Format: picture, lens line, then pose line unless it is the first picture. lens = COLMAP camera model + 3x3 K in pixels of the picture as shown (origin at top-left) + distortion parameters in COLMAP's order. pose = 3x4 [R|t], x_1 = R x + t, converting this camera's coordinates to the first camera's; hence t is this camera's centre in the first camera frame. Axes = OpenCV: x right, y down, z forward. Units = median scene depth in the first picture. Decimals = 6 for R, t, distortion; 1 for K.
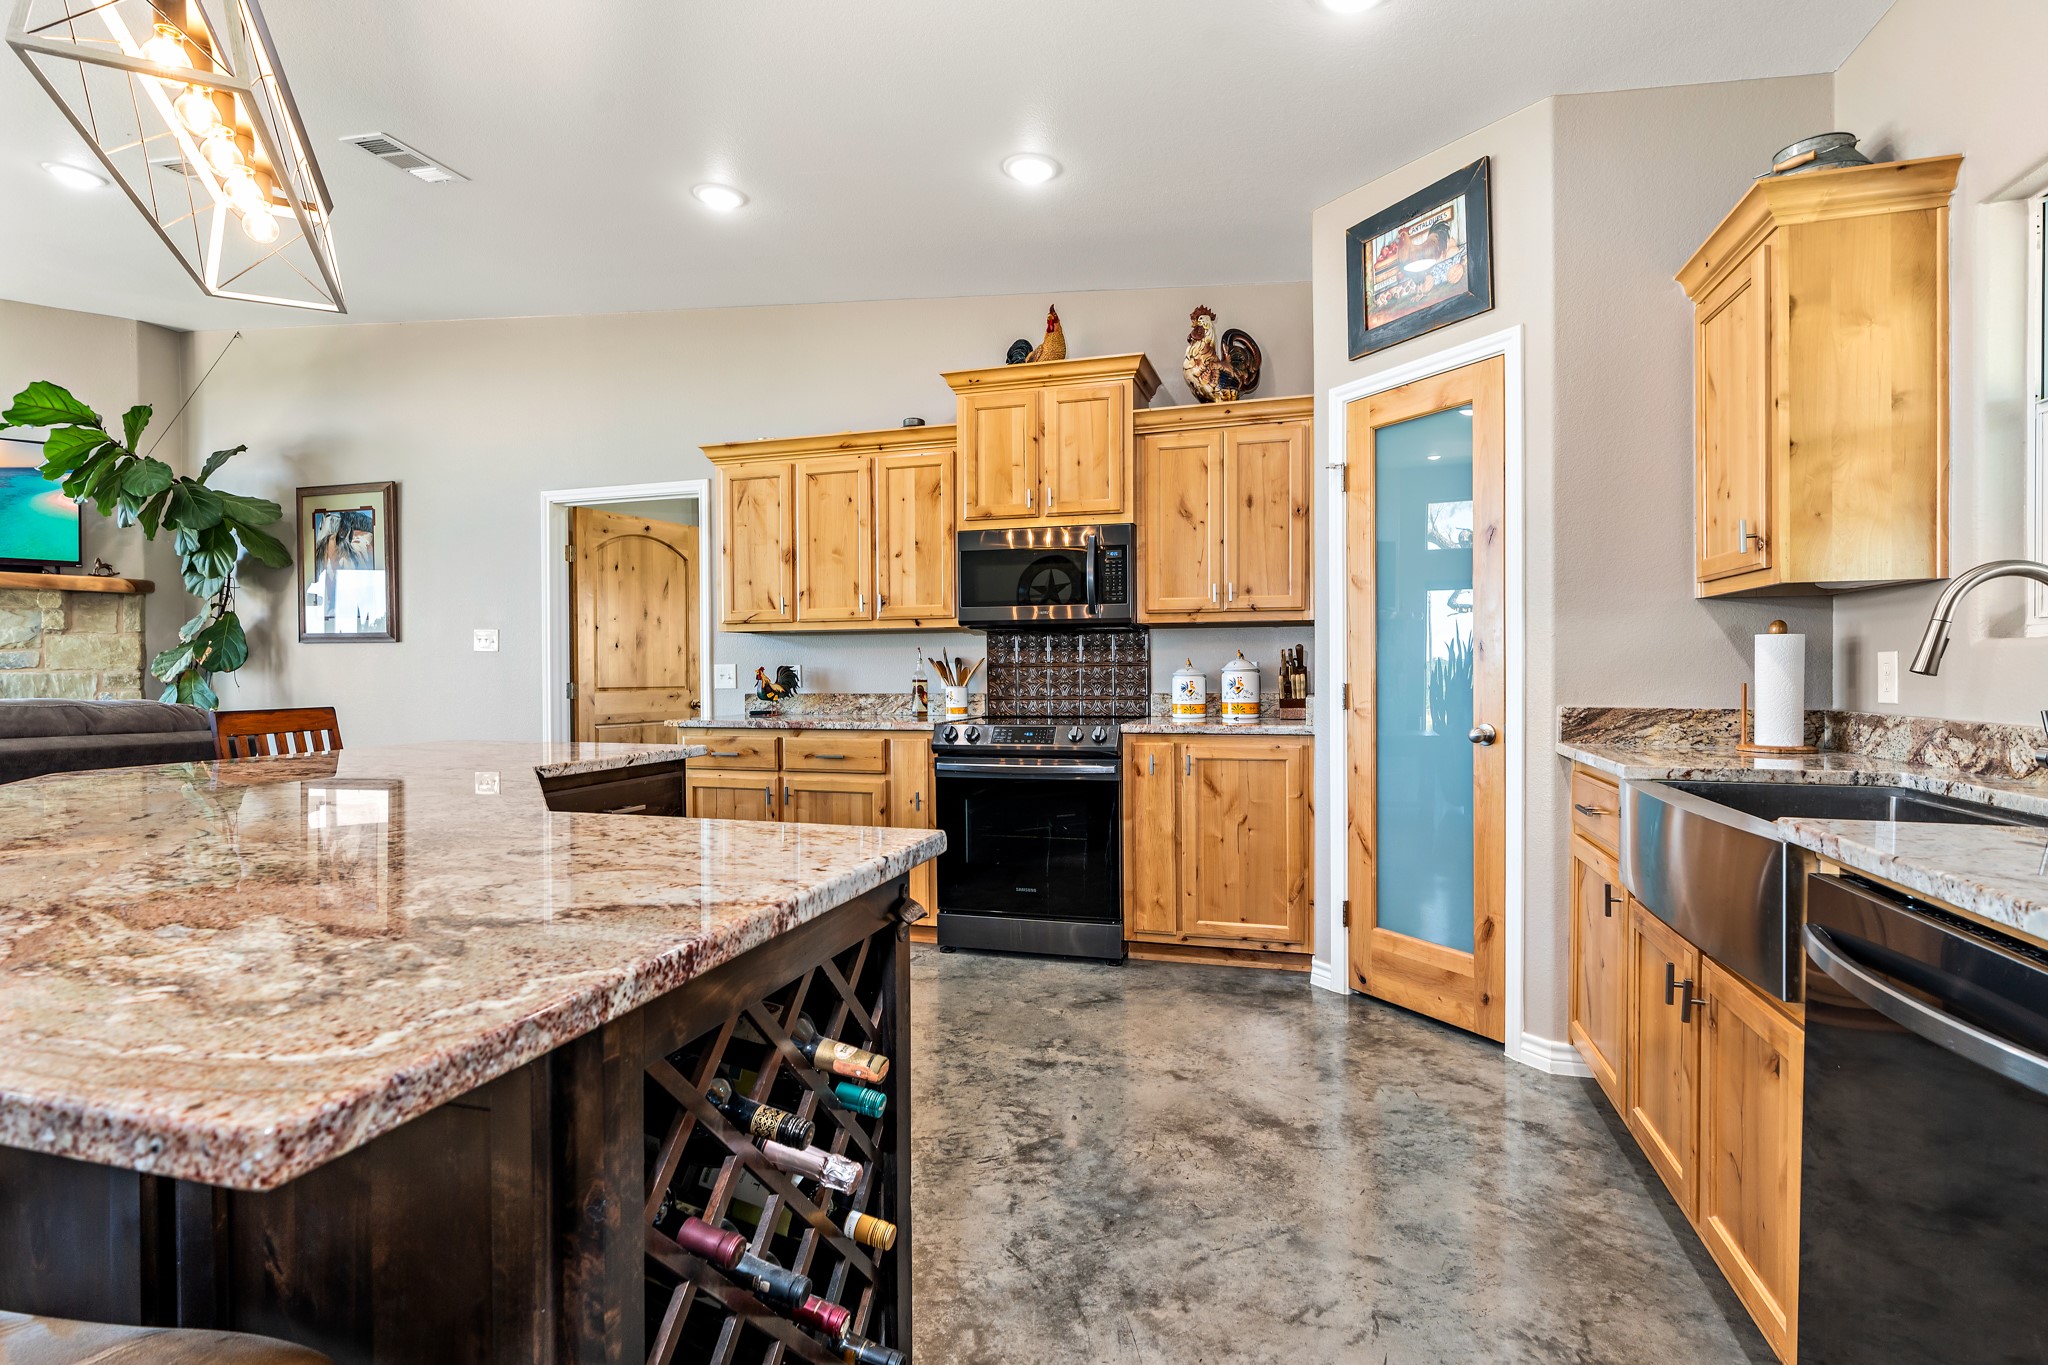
lens RADIAL K [[1002.7, 0, 1024.0], [0, 1002.7, 682.5], [0, 0, 1]] dist [-0.002153, -0.000226]
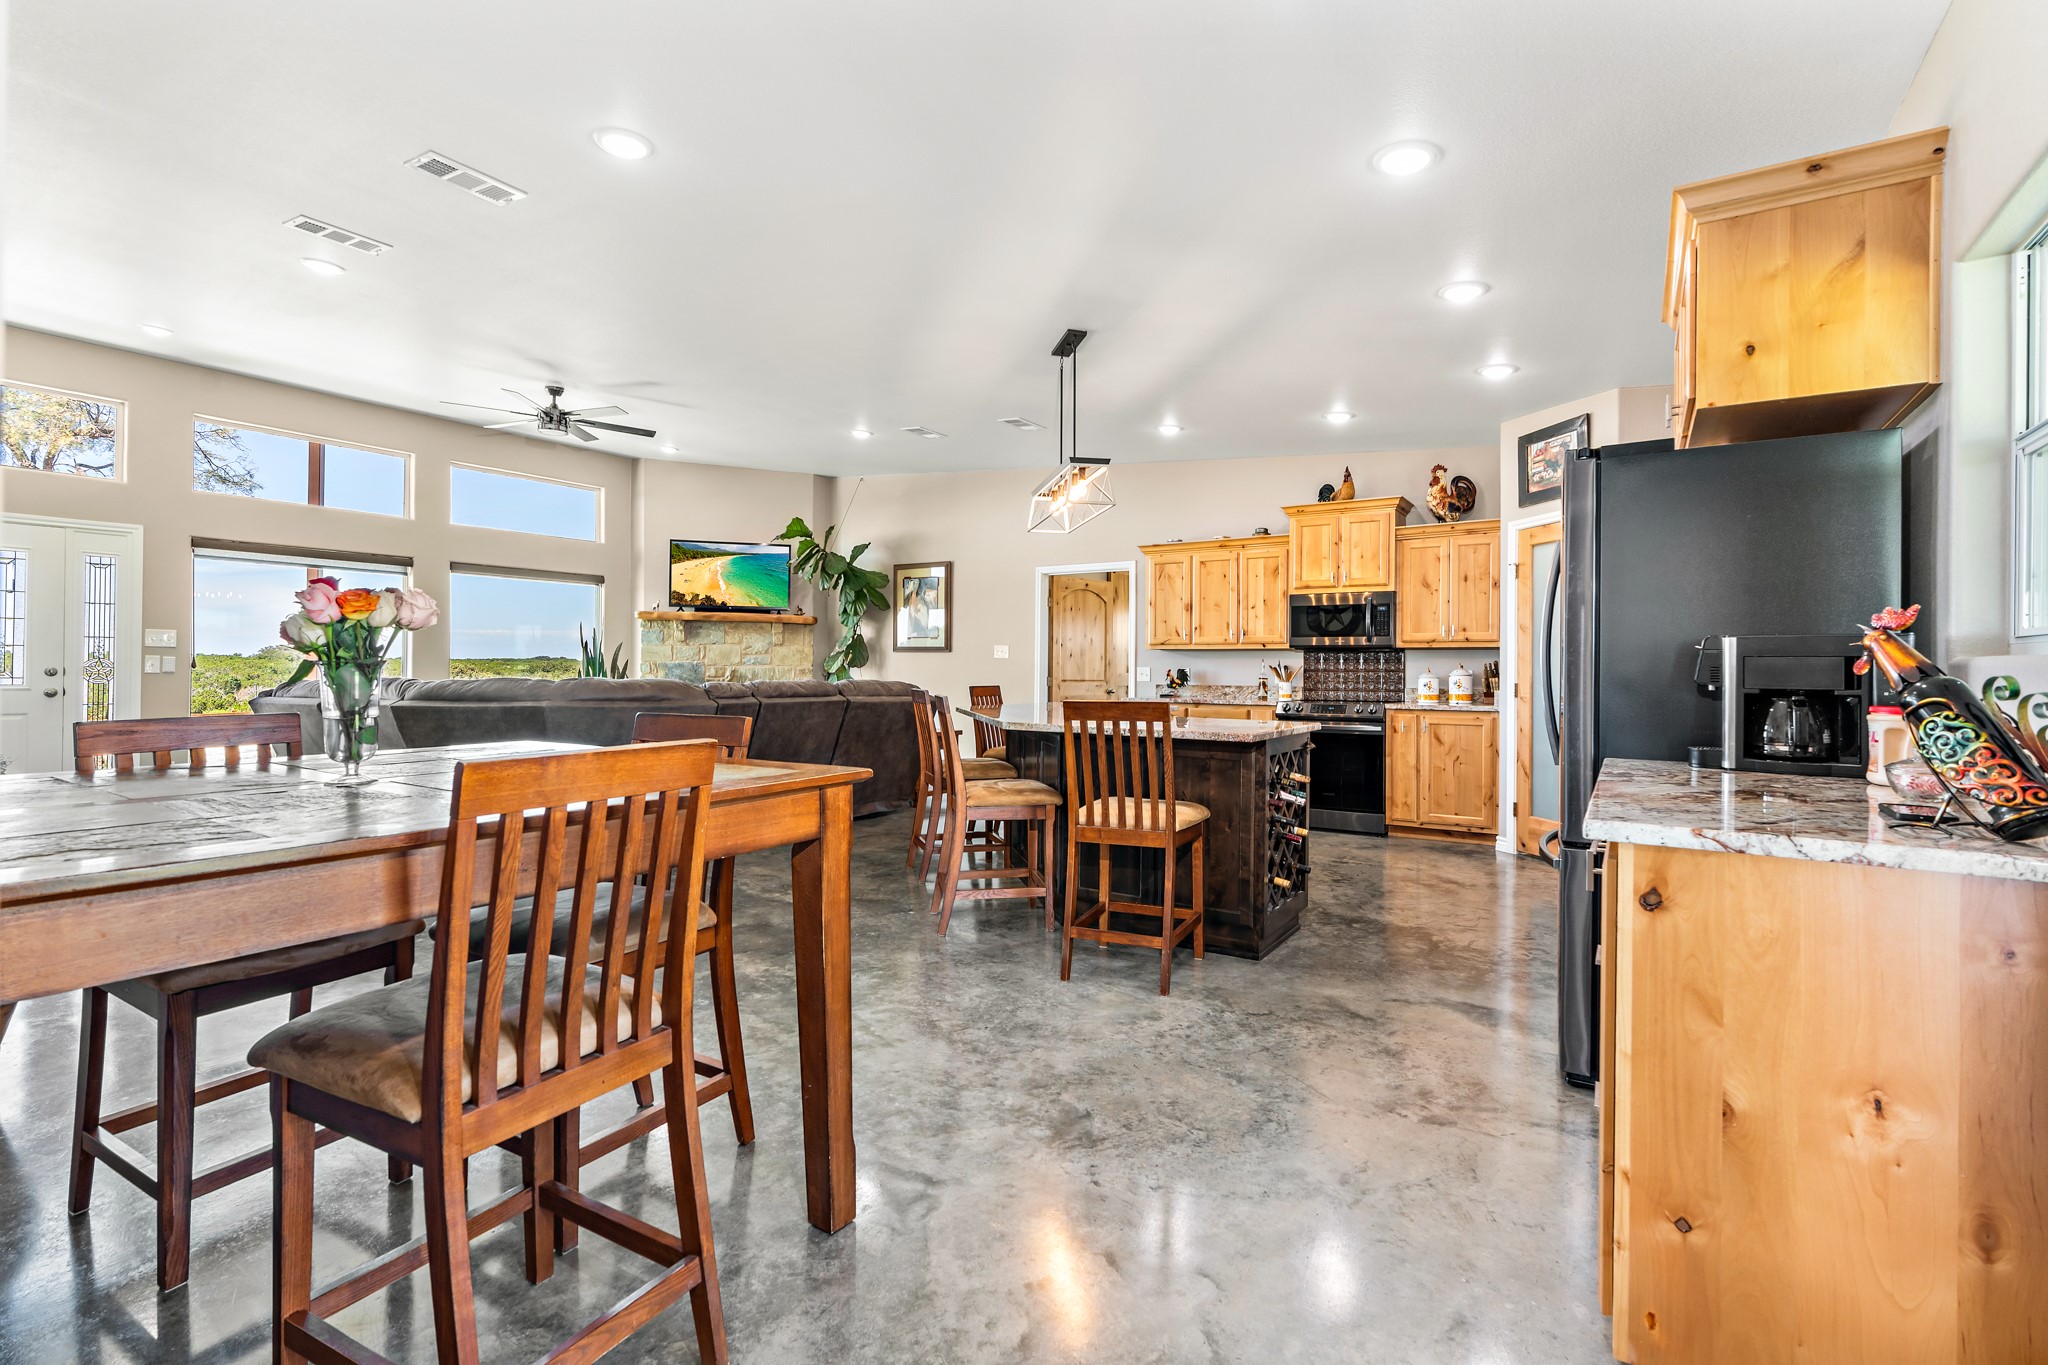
lens RADIAL K [[930.9, 0, 1027.6], [0, 930.9, 668.7], [0, 0, 1]] dist [-0.003115, -0.000159]
pose [[0.960434, 0.012638, -0.278222, -0.052268], [-0.016210, 0.999813, -0.010539, 0.005512], [0.278037, 0.014631, 0.960459, -0.728030]]
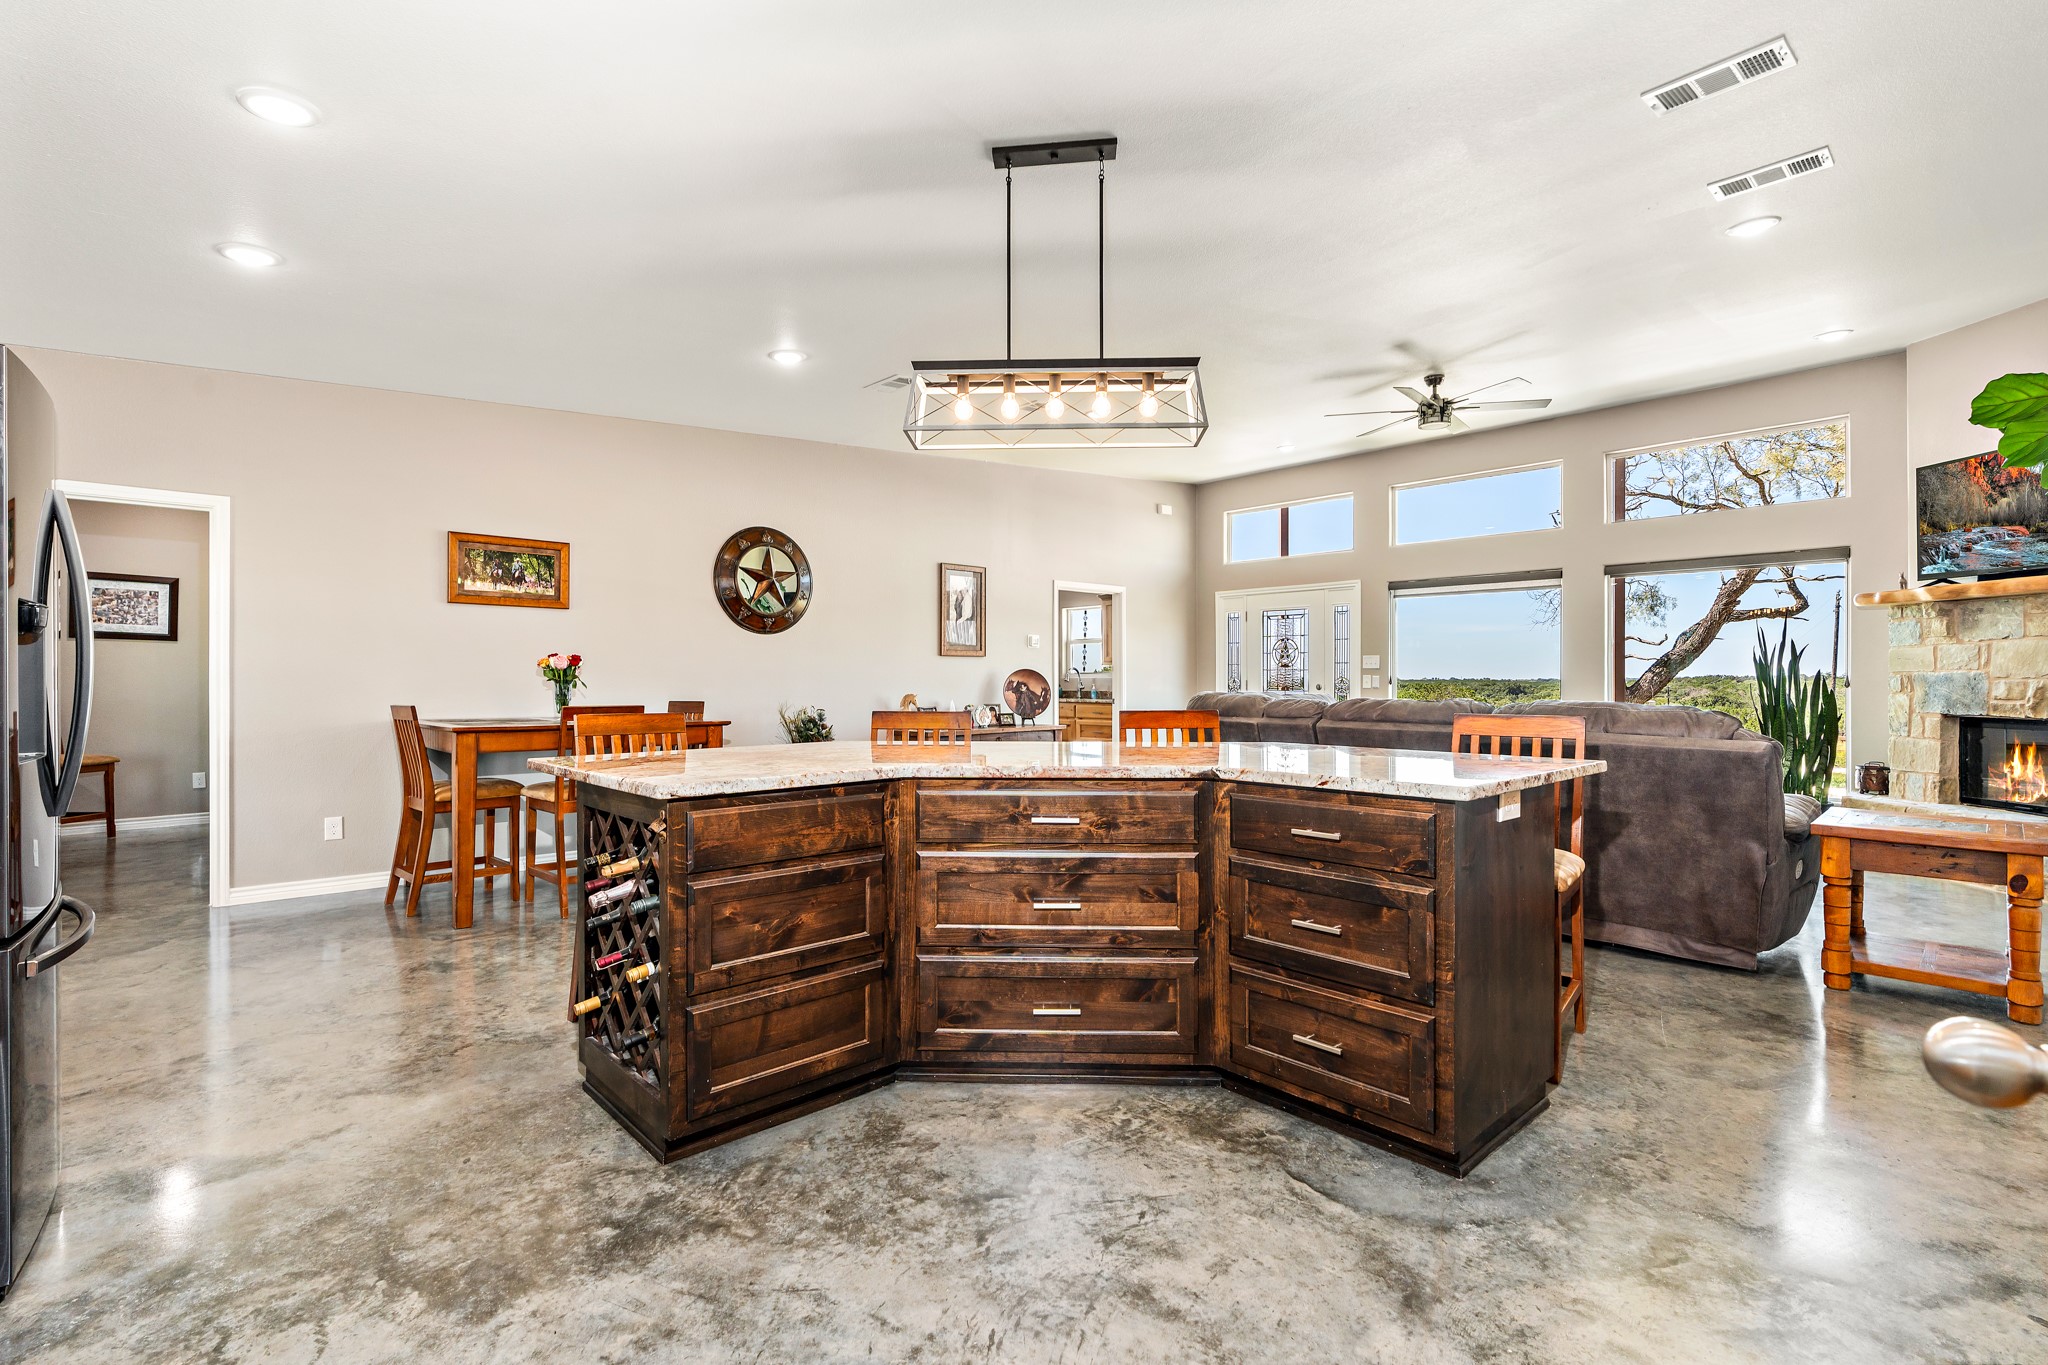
lens RADIAL K [[930.9, 0, 1027.6], [0, 930.9, 668.7], [0, 0, 1]] dist [-0.003115, -0.000159]
pose [[-0.500329, 0.004173, -0.865826, 0.316427], [-0.008847, 0.999912, 0.009931, -0.028437], [0.865790, 0.012629, -0.500247, 0.768488]]
